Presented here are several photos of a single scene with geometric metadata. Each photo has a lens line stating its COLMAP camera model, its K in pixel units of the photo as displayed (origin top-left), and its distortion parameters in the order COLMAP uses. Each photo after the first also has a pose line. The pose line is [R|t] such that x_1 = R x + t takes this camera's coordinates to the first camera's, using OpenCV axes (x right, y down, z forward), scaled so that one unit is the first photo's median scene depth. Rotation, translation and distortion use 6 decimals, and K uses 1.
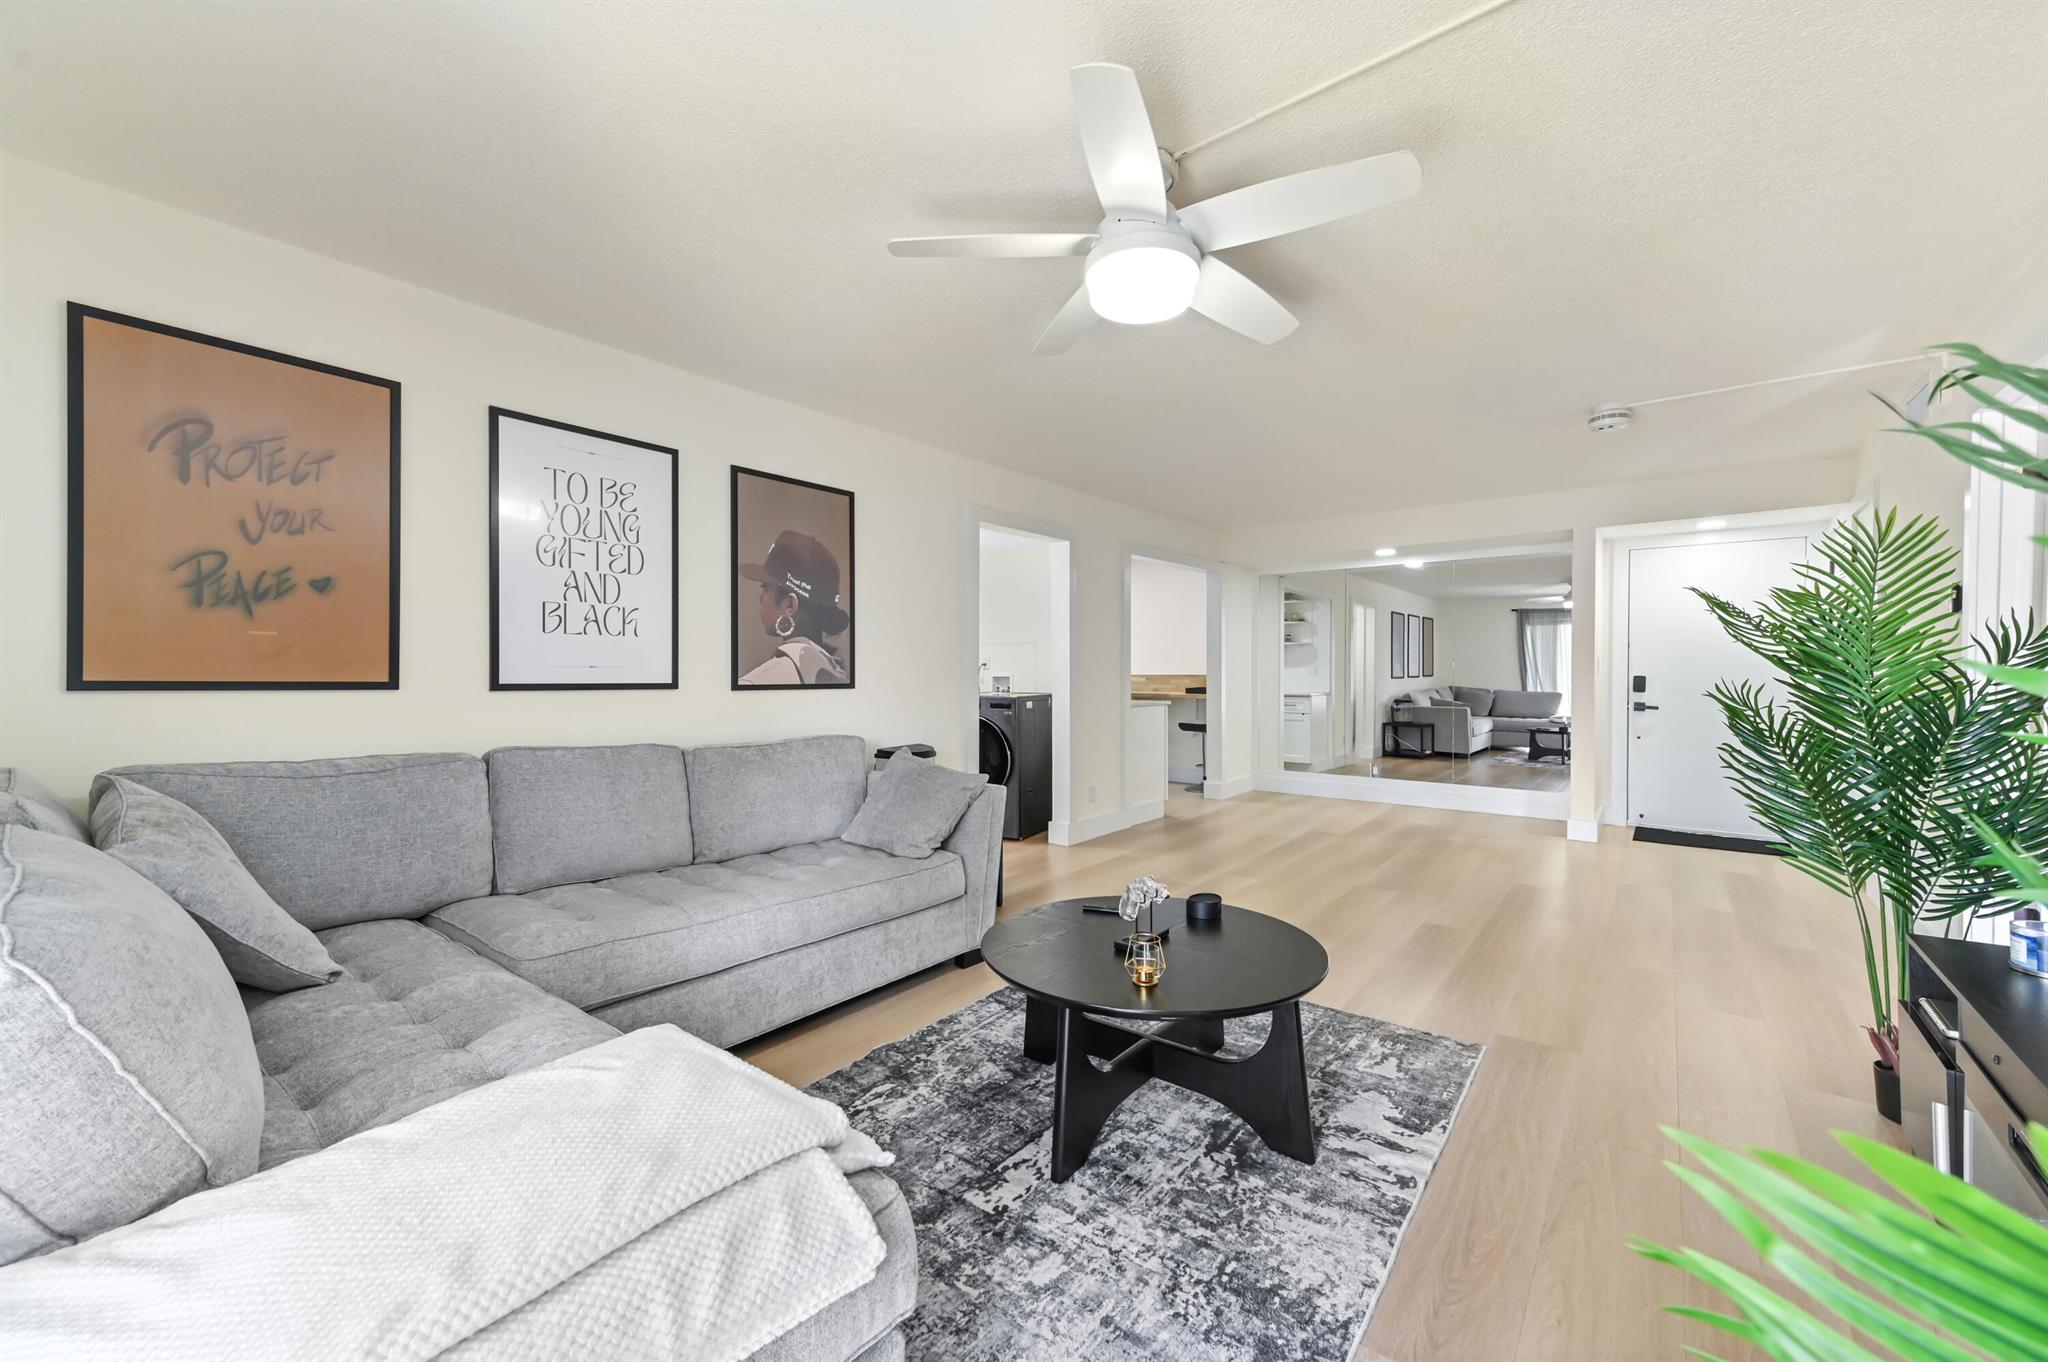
lens RADIAL K [[803.4, 0, 1033.8], [0, 803.4, 676.8], [0, 0, 1]] dist [0.012250, 0.001122]
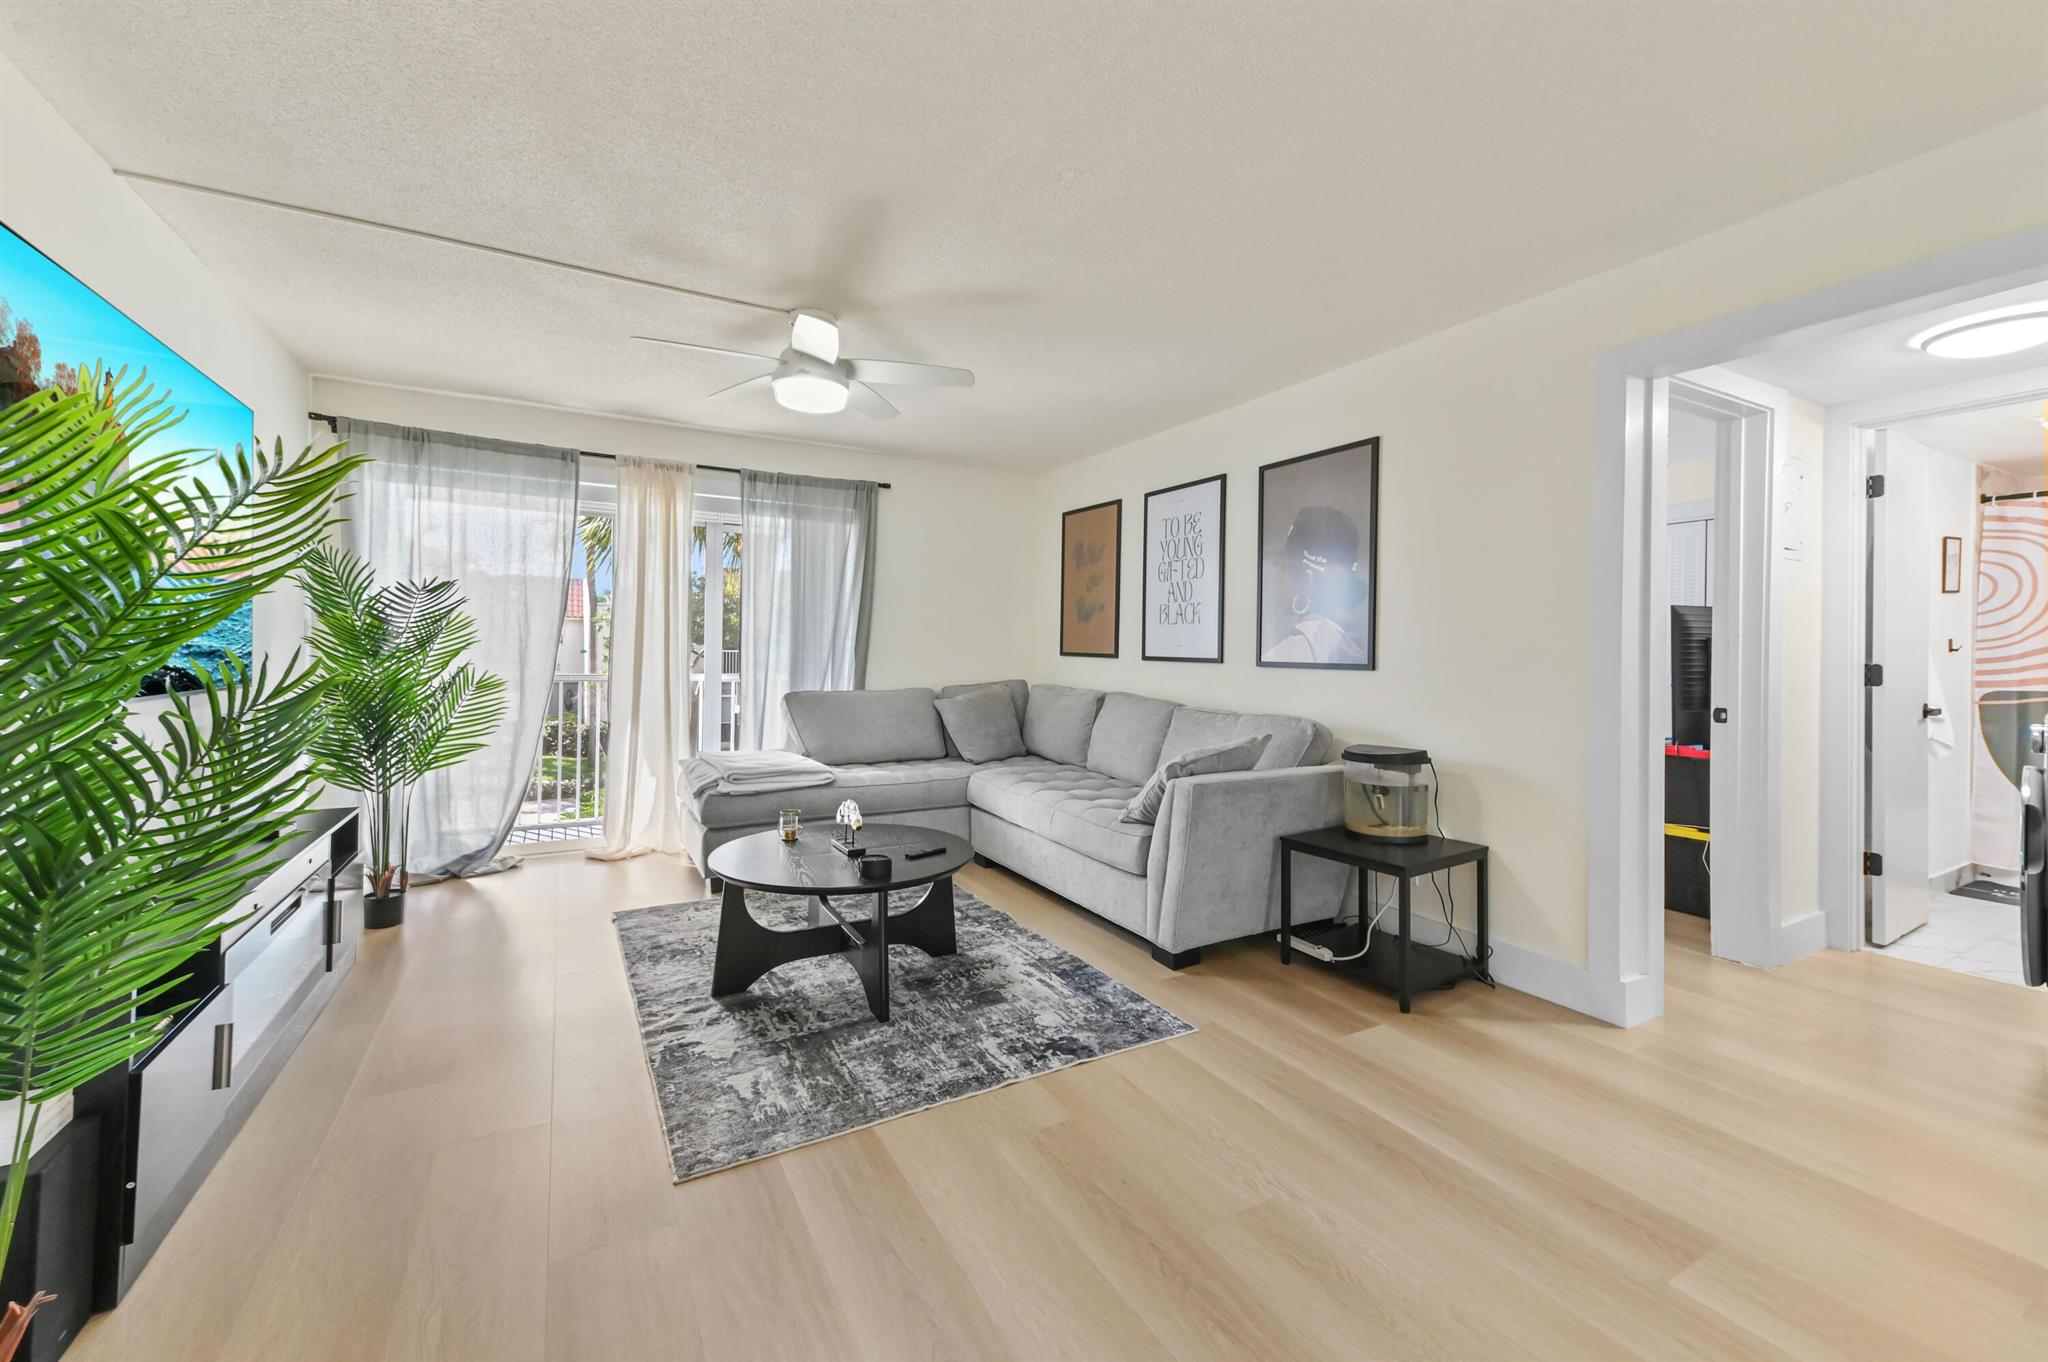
lens RADIAL K [[803.4, 0, 1019.8], [0, 803.4, 660.5], [0, 0, 1]] dist [0.012250, 0.001122]
pose [[-0.386788, 0.008245, -0.922132, 0.695892], [-0.015504, 0.999761, 0.015443, -0.002954], [0.922038, 0.020270, -0.386568, 0.988077]]
